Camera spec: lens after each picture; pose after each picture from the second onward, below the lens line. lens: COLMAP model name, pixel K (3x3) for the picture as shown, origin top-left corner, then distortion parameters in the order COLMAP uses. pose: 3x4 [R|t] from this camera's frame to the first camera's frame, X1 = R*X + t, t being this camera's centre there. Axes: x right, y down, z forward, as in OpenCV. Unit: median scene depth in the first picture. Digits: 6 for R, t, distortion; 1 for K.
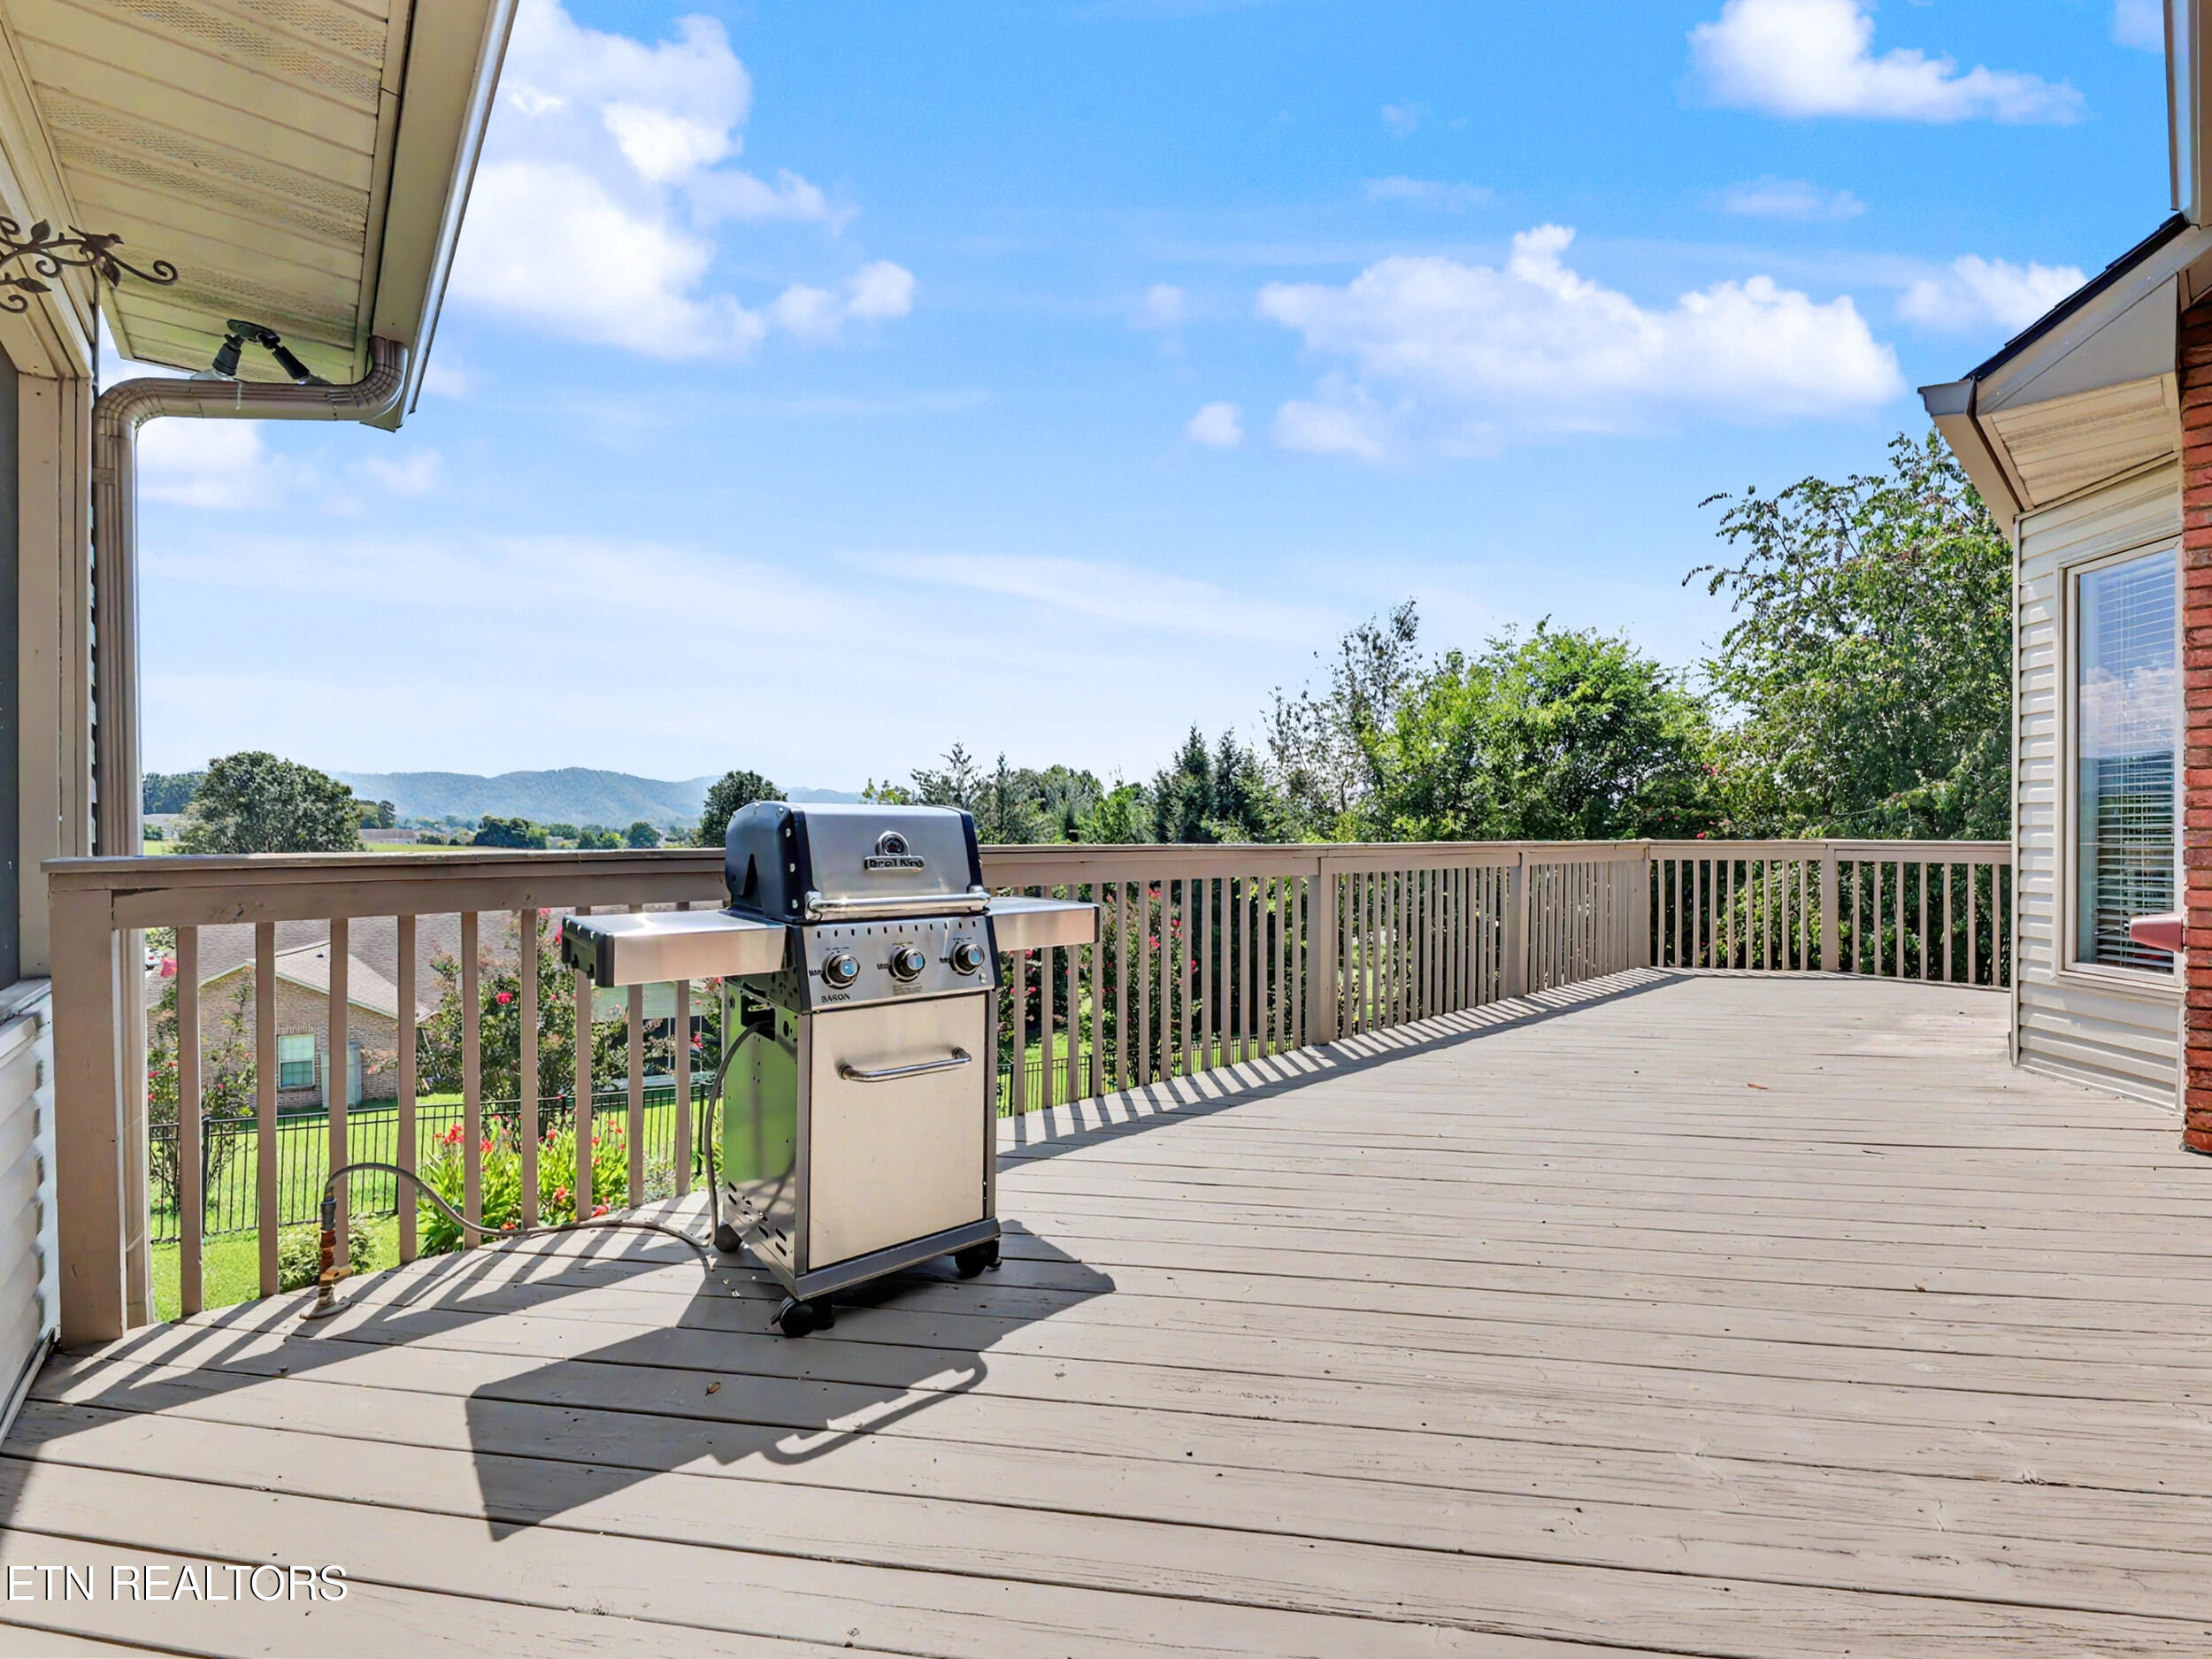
lens RADIAL K [[920.4, 0, 1117.3], [0, 920.4, 825.5], [0, 0, 1]] dist [0.003150, 0.000624]
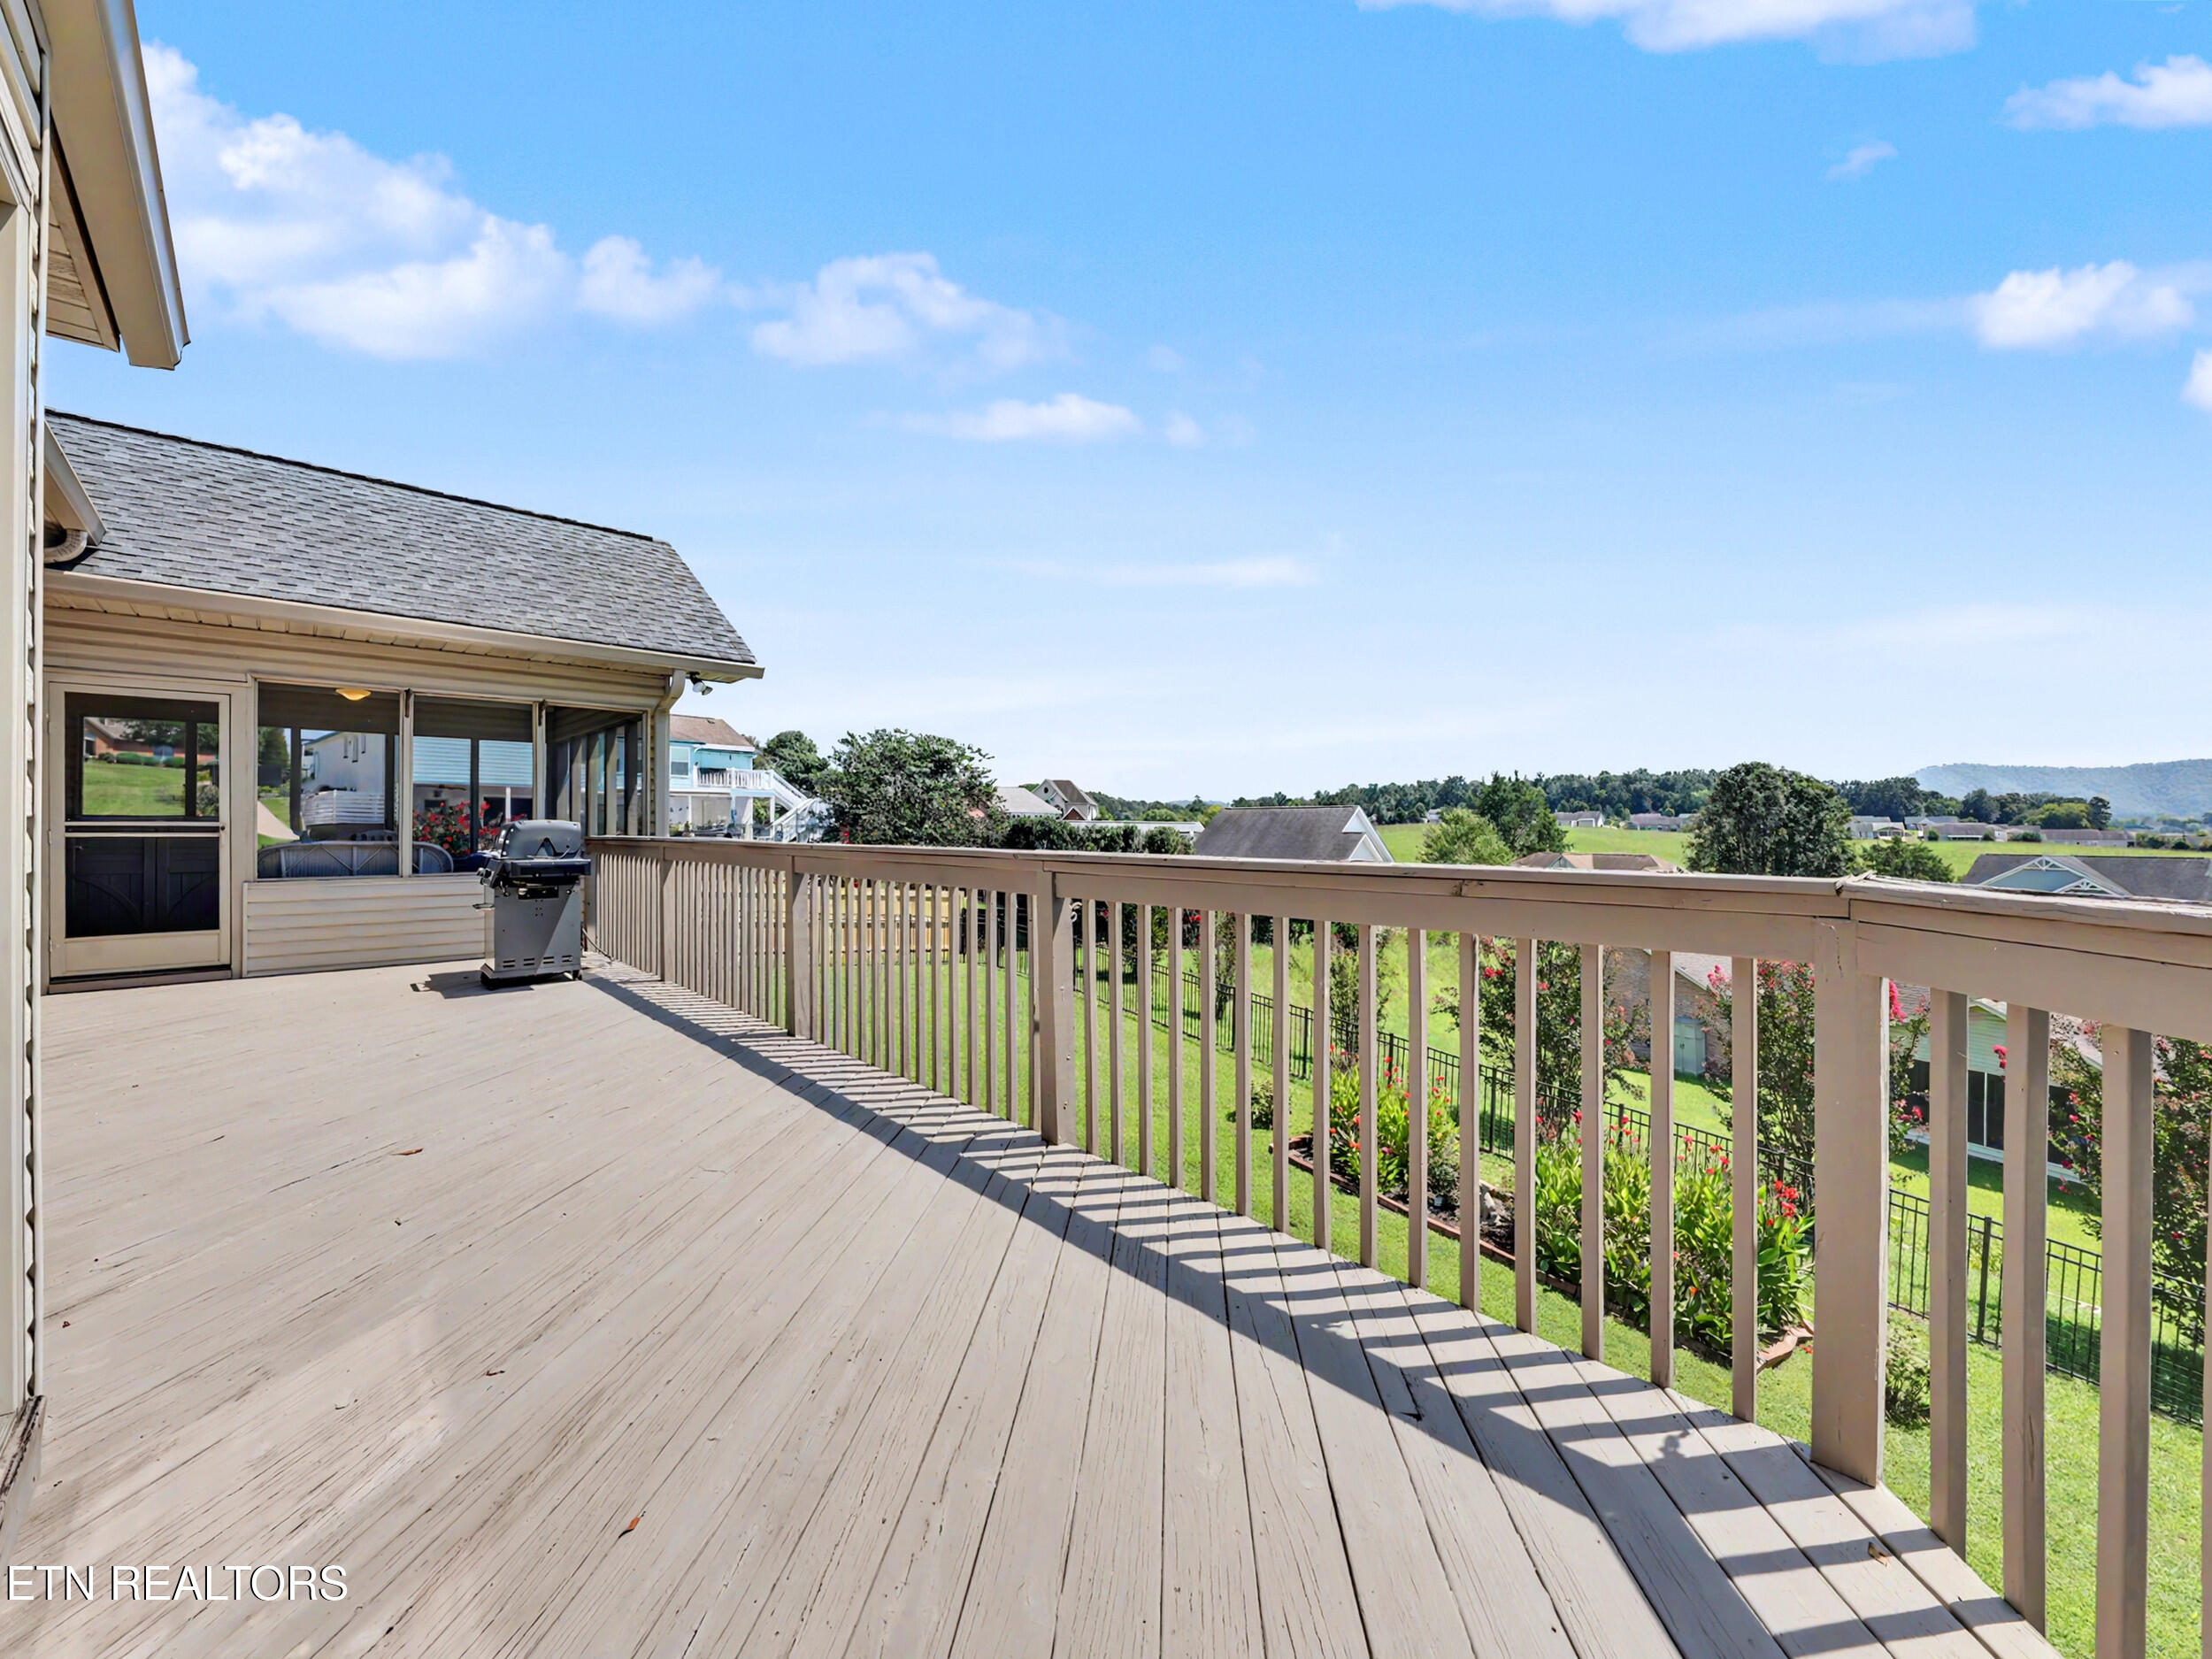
lens RADIAL K [[871.3, 0, 1116.9], [0, 871.3, 830.3], [0, 0, 1]] dist [-0.007872, -0.001925]
pose [[0.045448, 0.000786, -0.998966, 0.248919], [0.004519, 0.999989, 0.000992, -0.000165], [0.998956, -0.004559, 0.045444, 0.399487]]
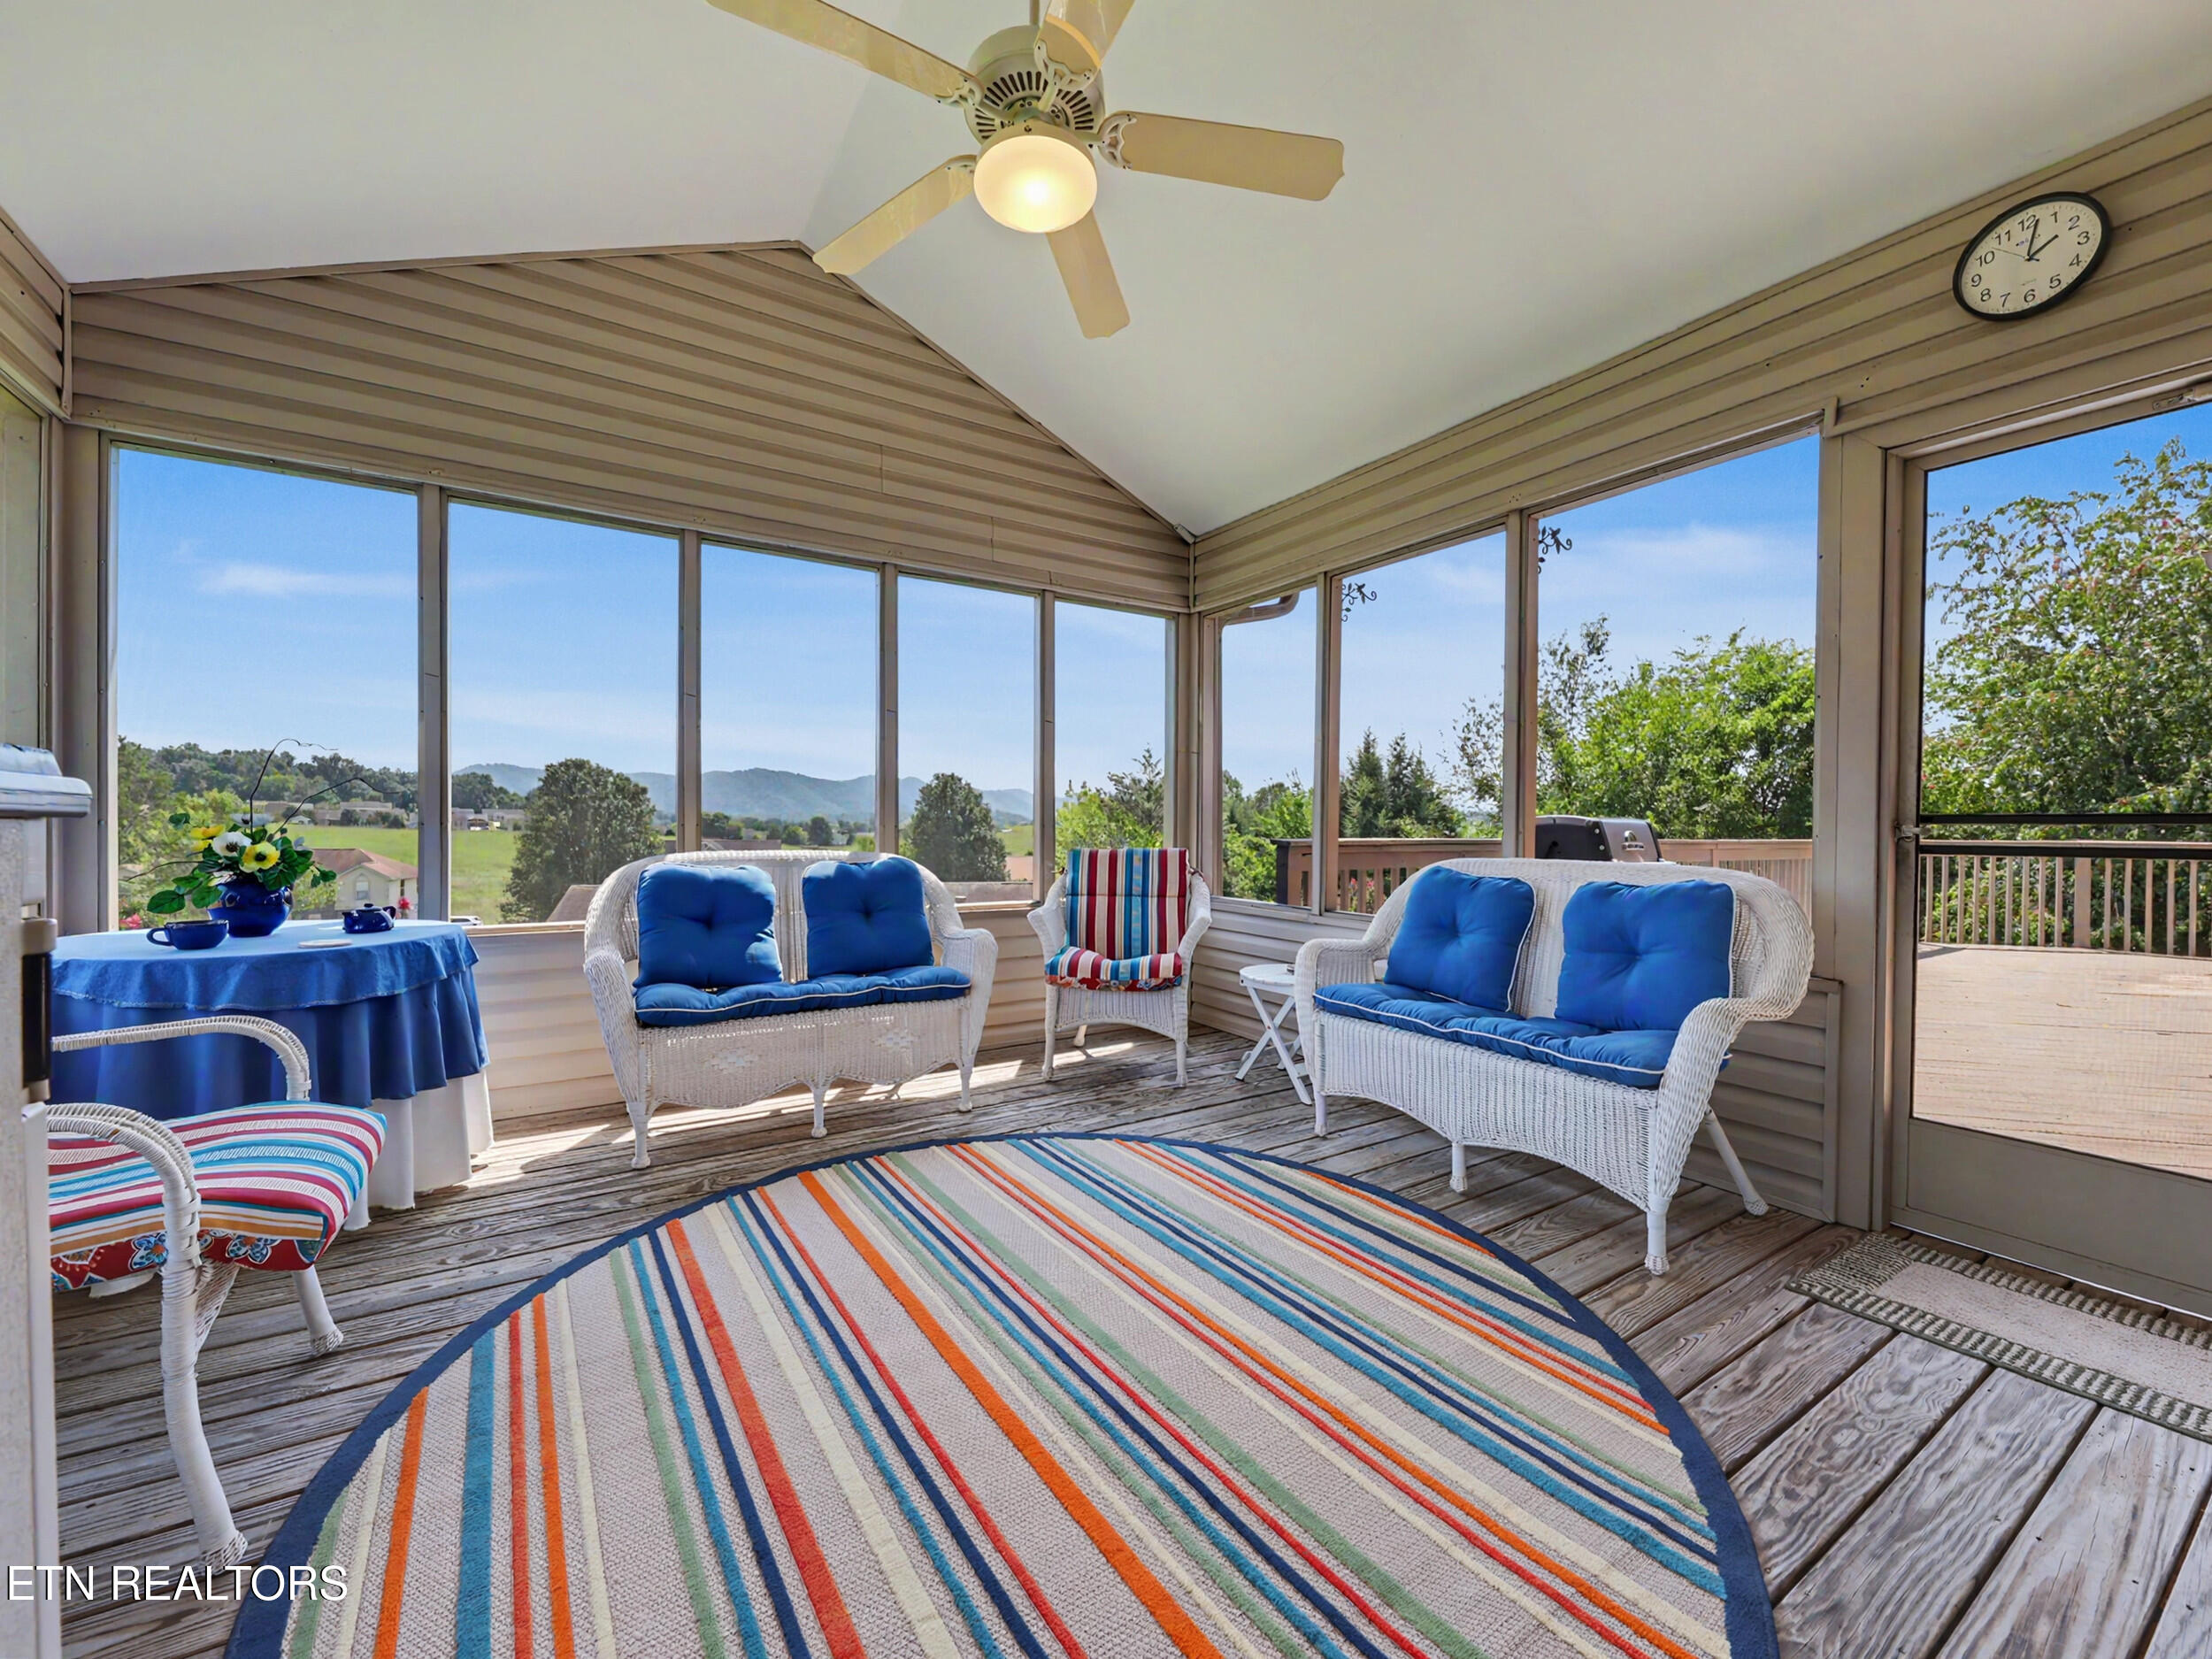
lens RADIAL K [[871.3, 0, 1095.0], [0, 871.3, 830.6], [0, 0, 1]] dist [-0.007872, -0.001925]
pose [[0.987444, 0.008096, -0.157759, -0.131137], [-0.006482, 0.999921, 0.010746, -0.000774], [0.157833, -0.009588, 0.987419, -0.127142]]
